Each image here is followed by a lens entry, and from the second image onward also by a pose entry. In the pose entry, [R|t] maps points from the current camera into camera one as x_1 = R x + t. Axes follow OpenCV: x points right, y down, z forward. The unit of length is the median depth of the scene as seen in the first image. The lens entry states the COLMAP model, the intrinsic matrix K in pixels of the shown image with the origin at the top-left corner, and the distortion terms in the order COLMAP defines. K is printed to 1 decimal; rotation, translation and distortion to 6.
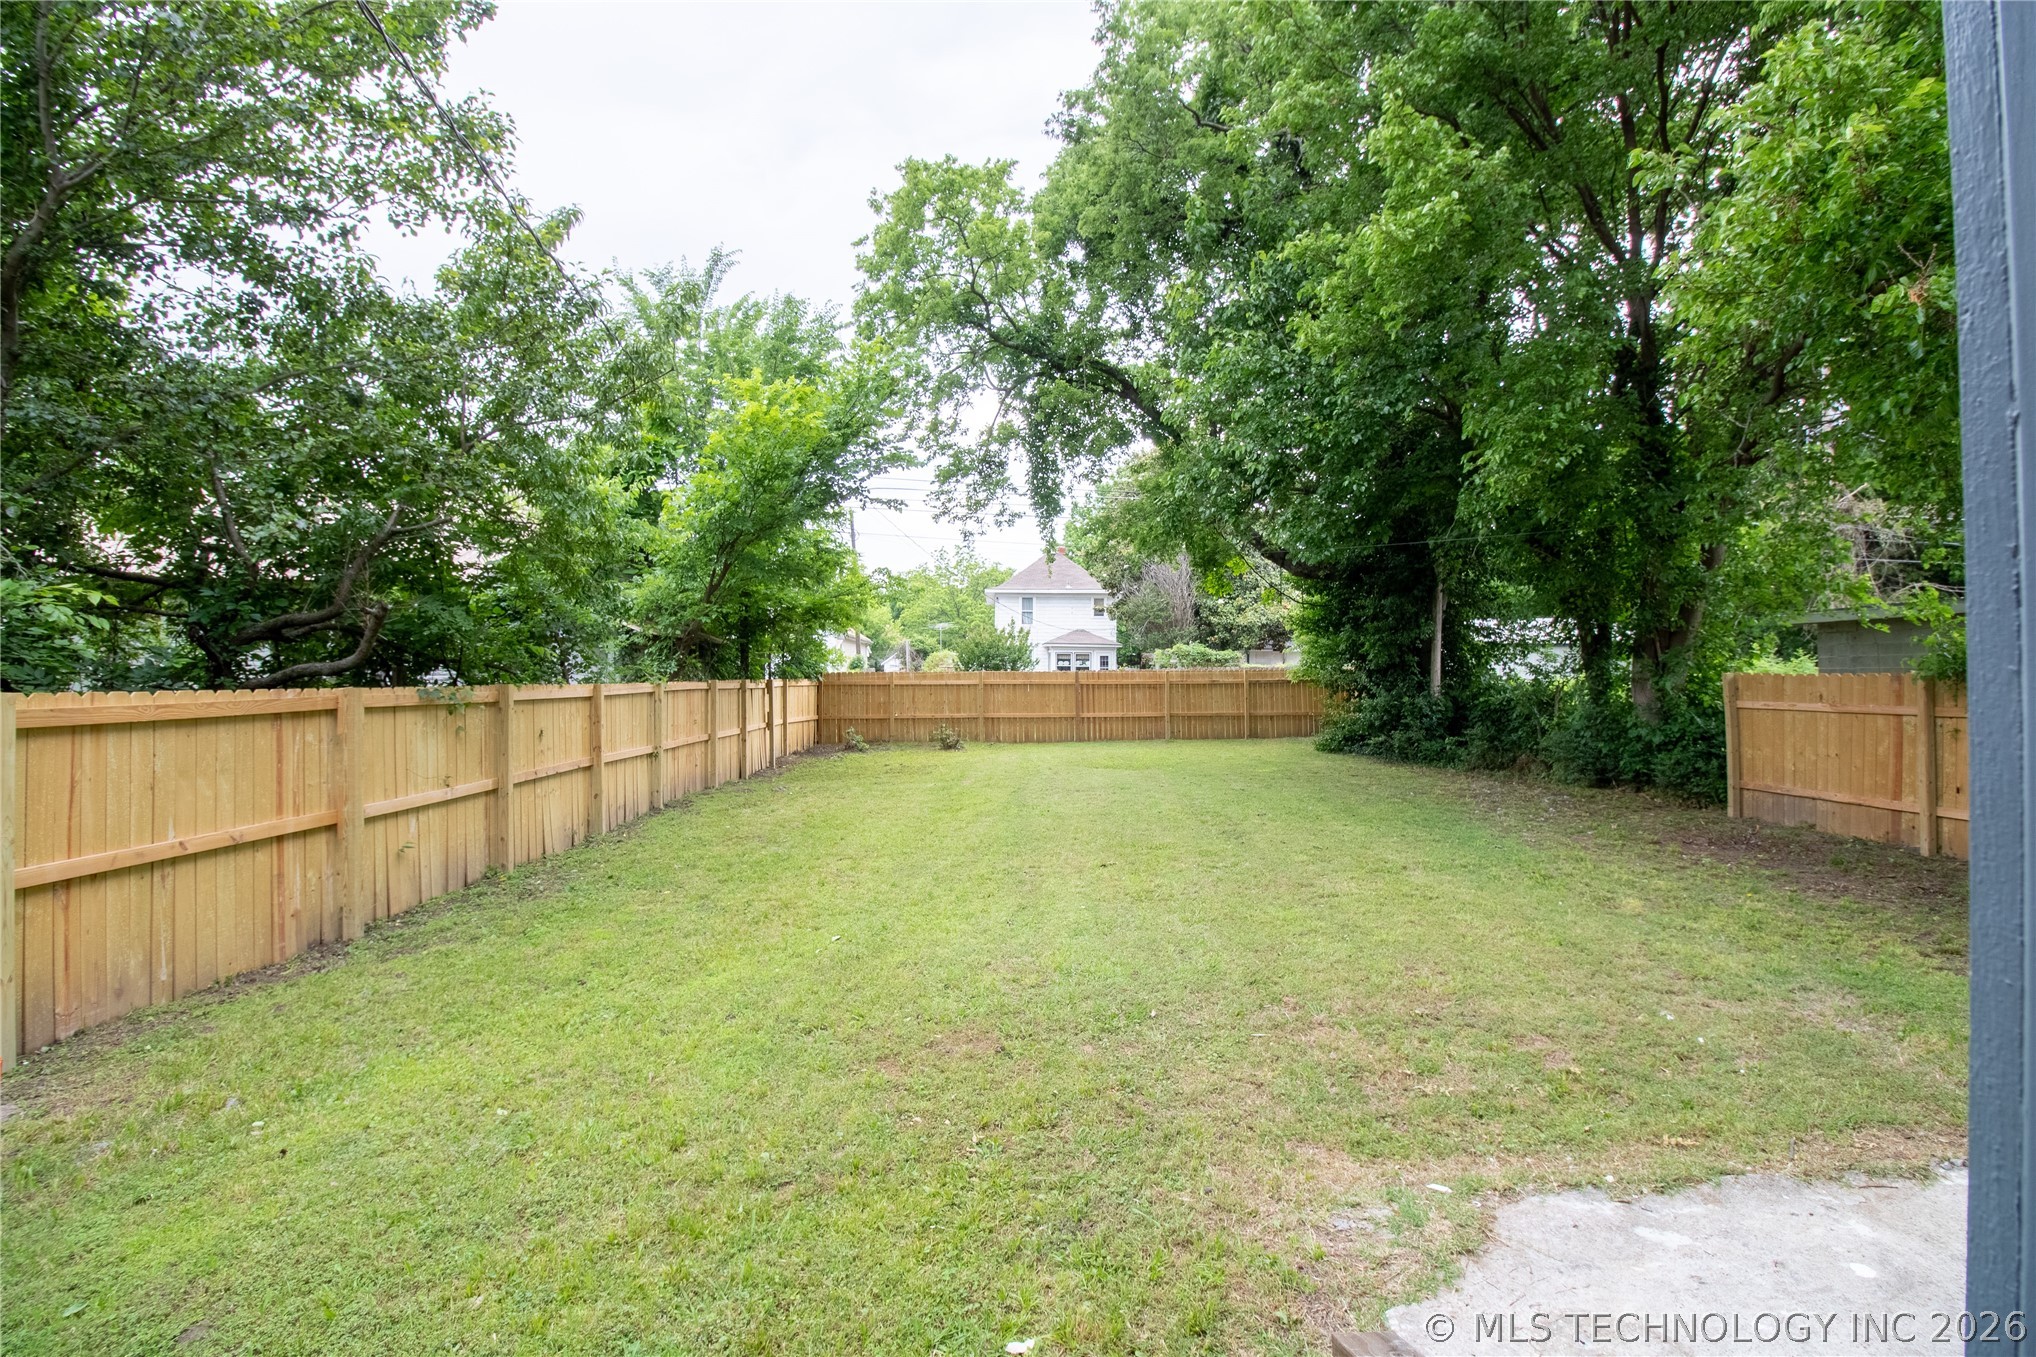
lens RADIAL K [[968.0, 0, 1023.4], [0, 968.0, 676.9], [0, 0, 1]] dist [-0.001125, -0.001957]
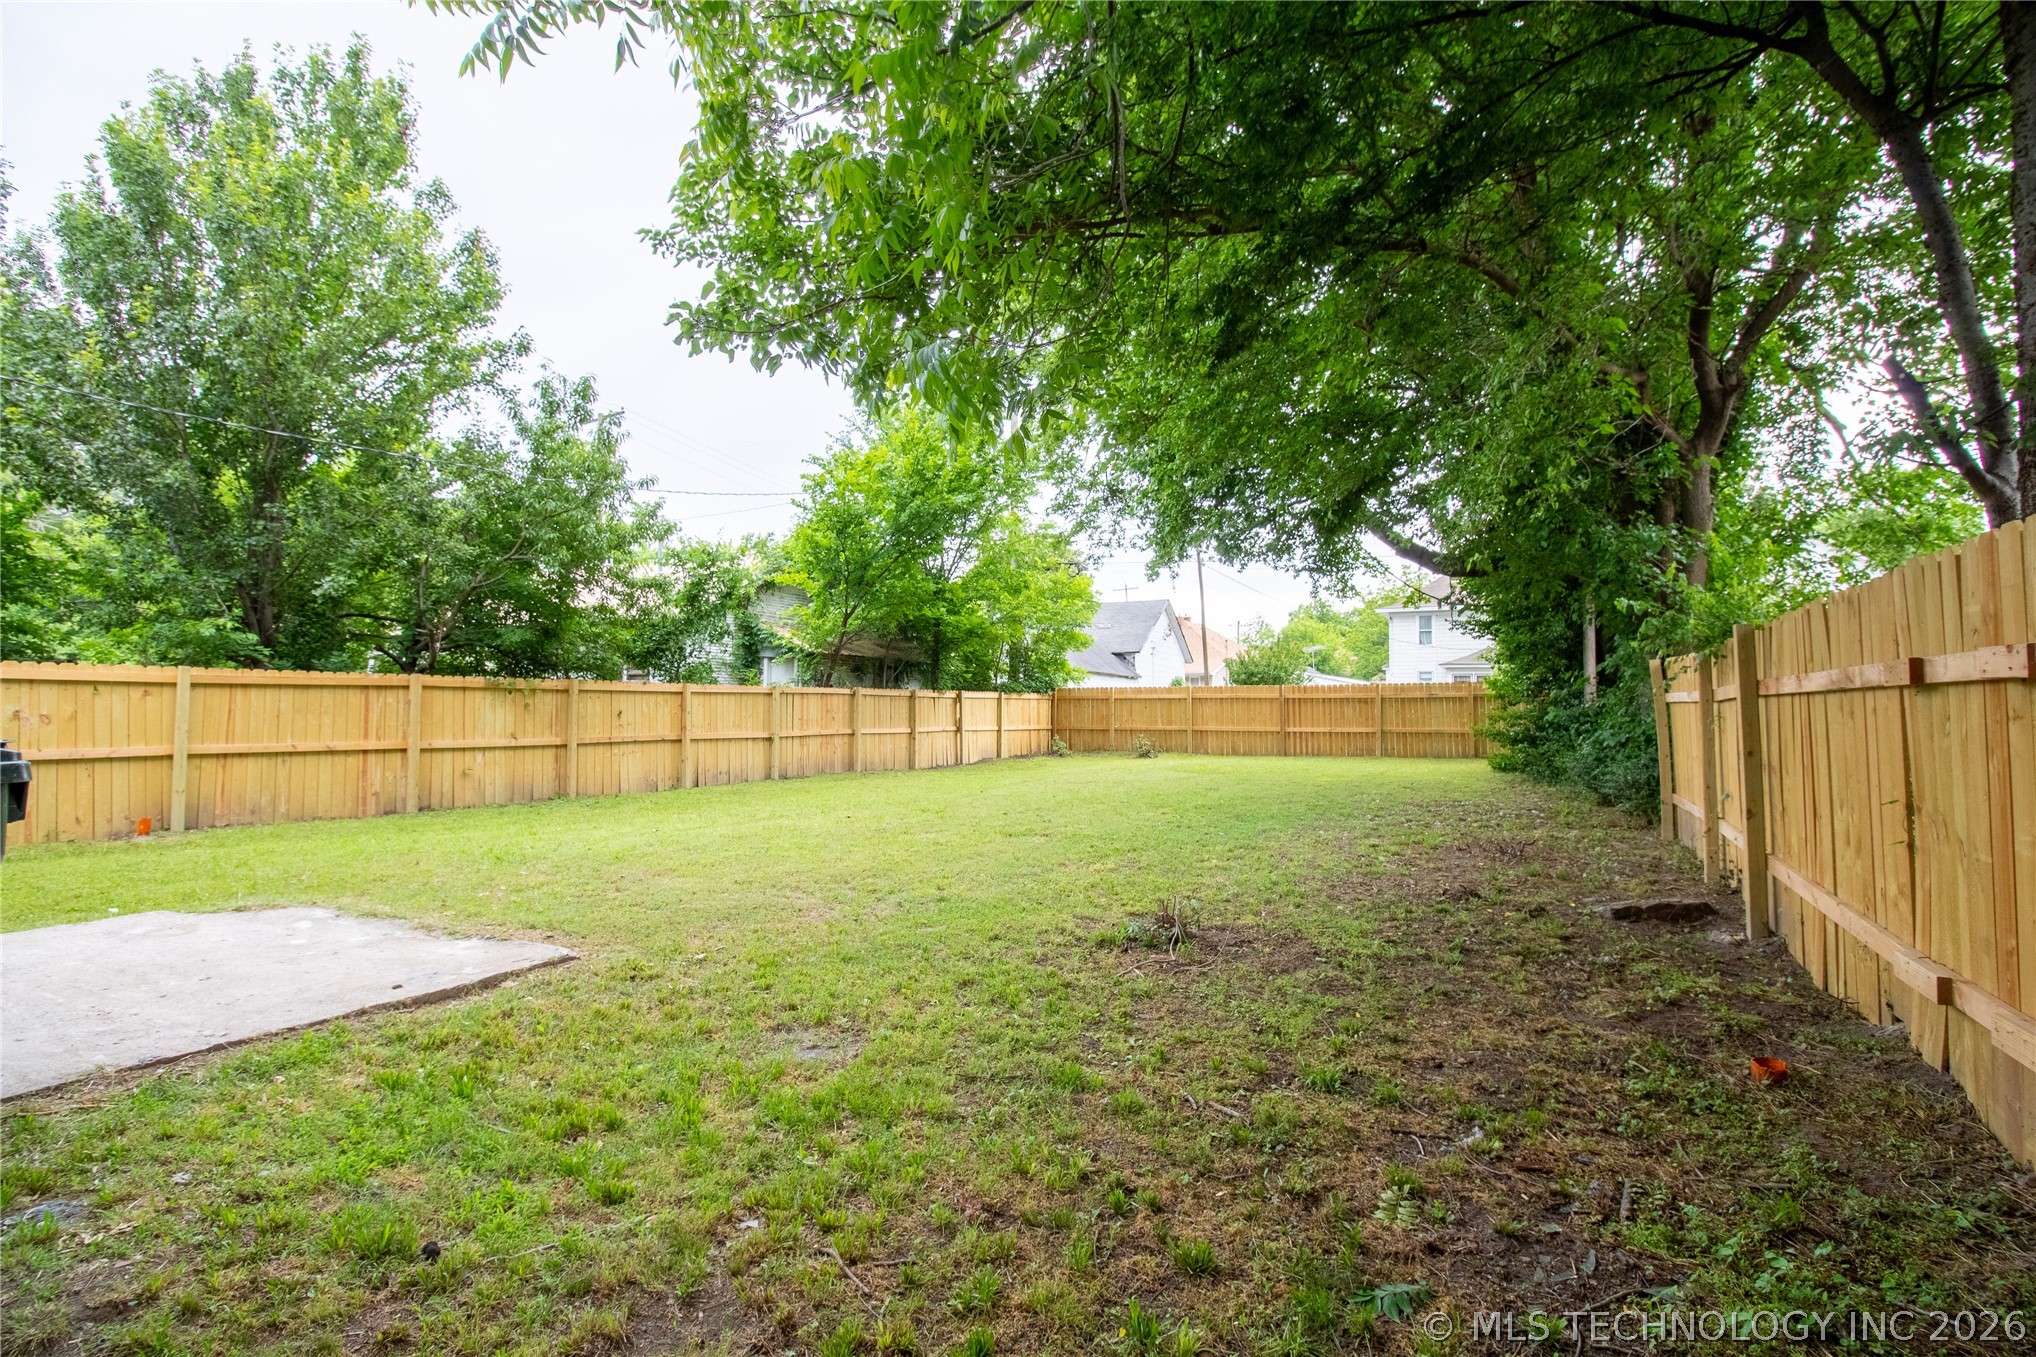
lens RADIAL K [[968.0, 0, 1015.5], [0, 968.0, 677.3], [0, 0, 1]] dist [-0.001125, -0.001957]
pose [[0.862522, -0.012089, -0.505874, 0.384598], [-0.004746, 0.999477, -0.031975, 0.022527], [0.505997, 0.029980, 0.862014, 0.001529]]
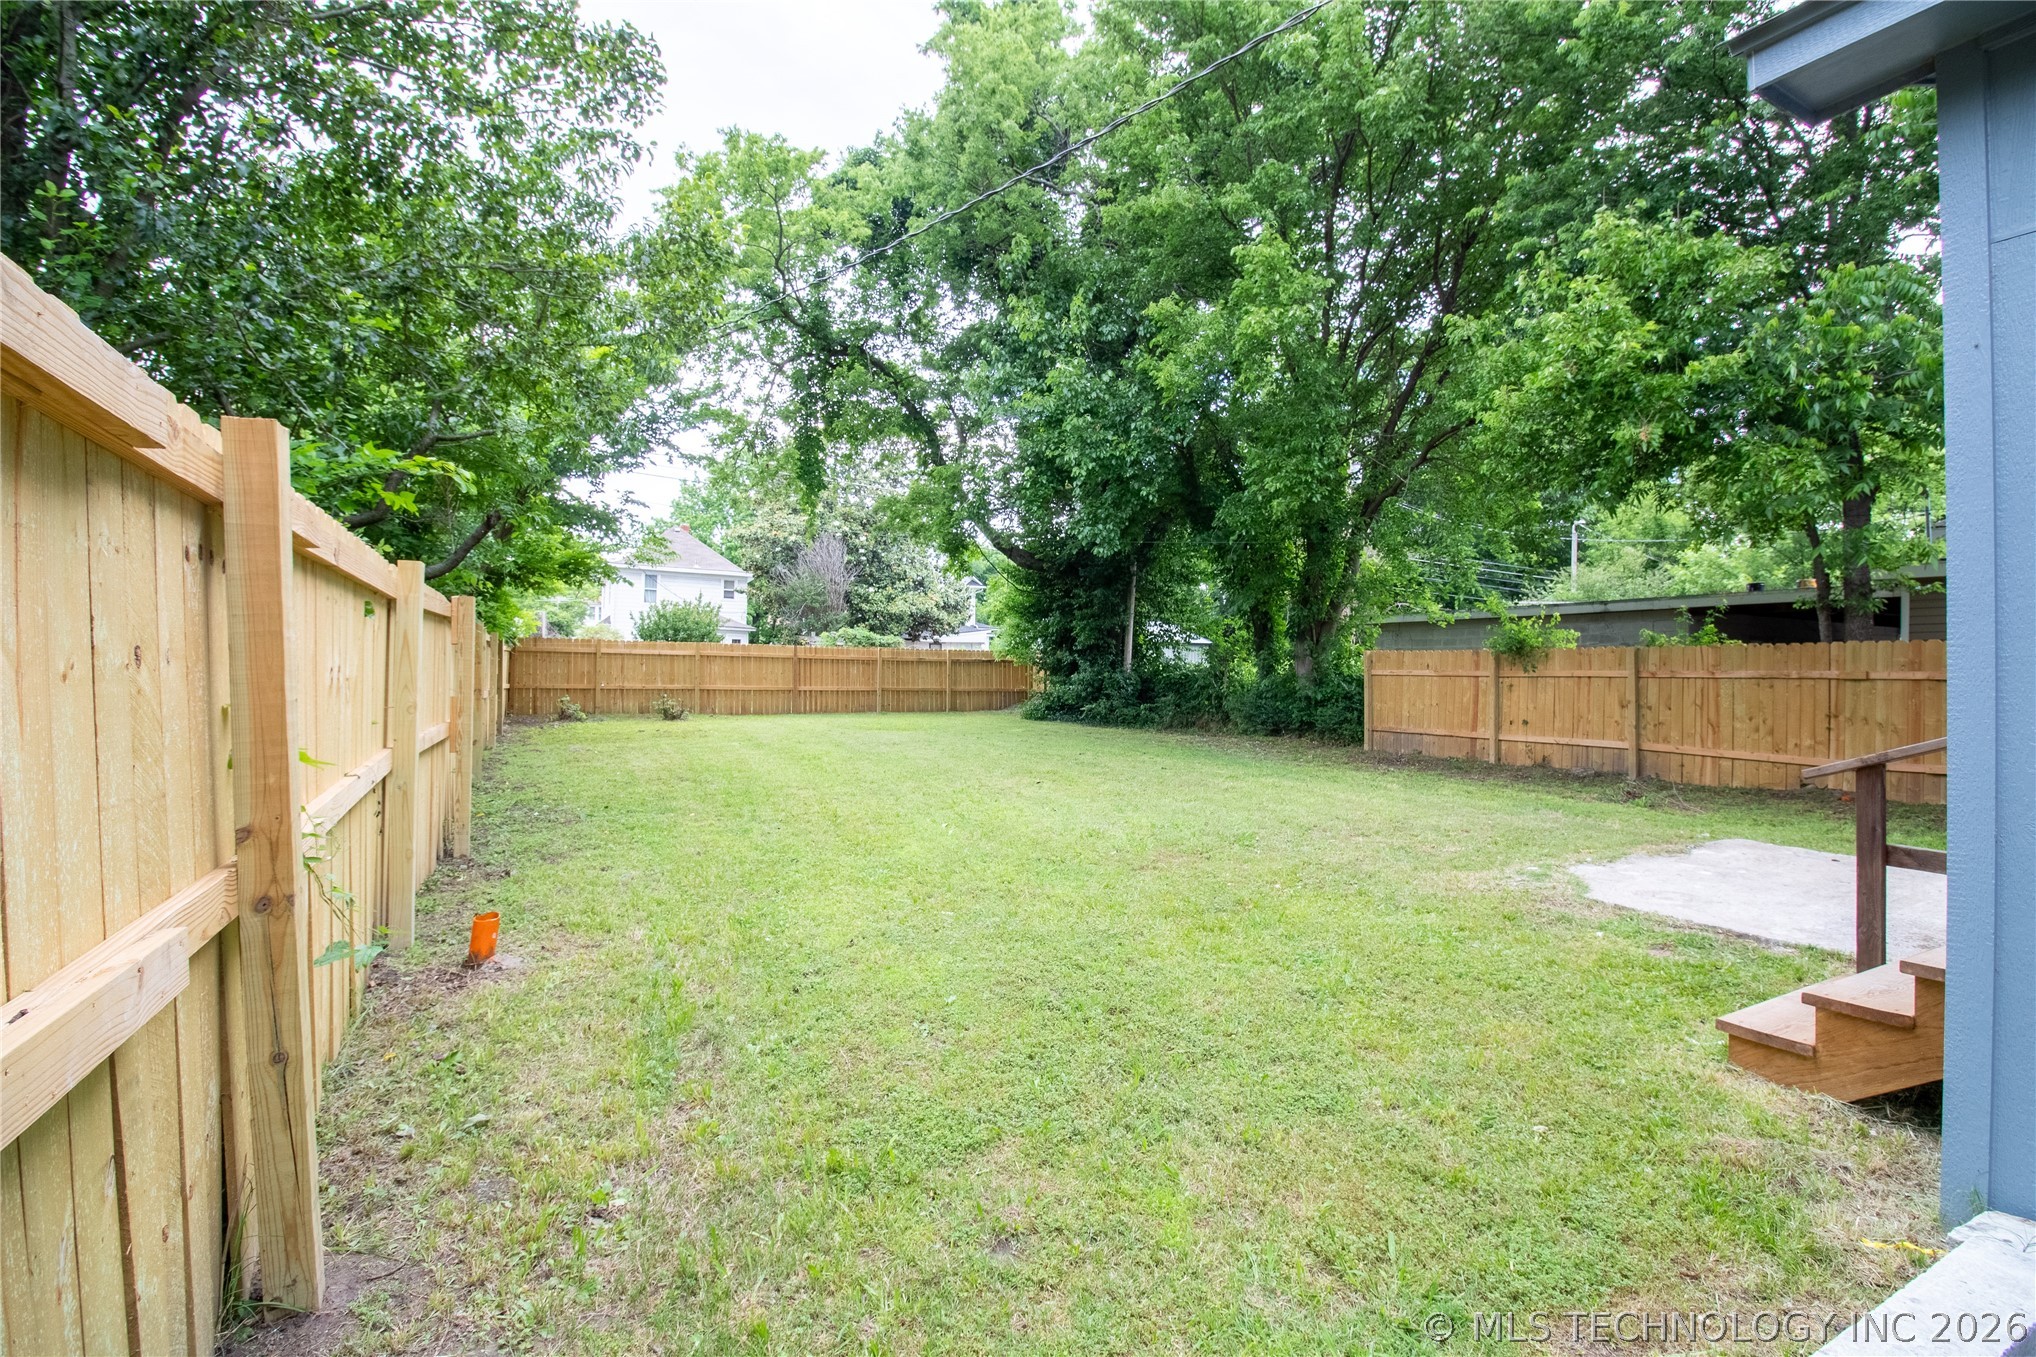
lens RADIAL K [[968.0, 0, 1029.5], [0, 968.0, 673.2], [0, 0, 1]] dist [-0.001125, -0.001957]
pose [[0.896796, 0.021220, 0.441935, -0.208650], [-0.021288, 0.999762, -0.004805, 0.028056], [-0.441932, -0.005099, 0.897034, -0.038381]]
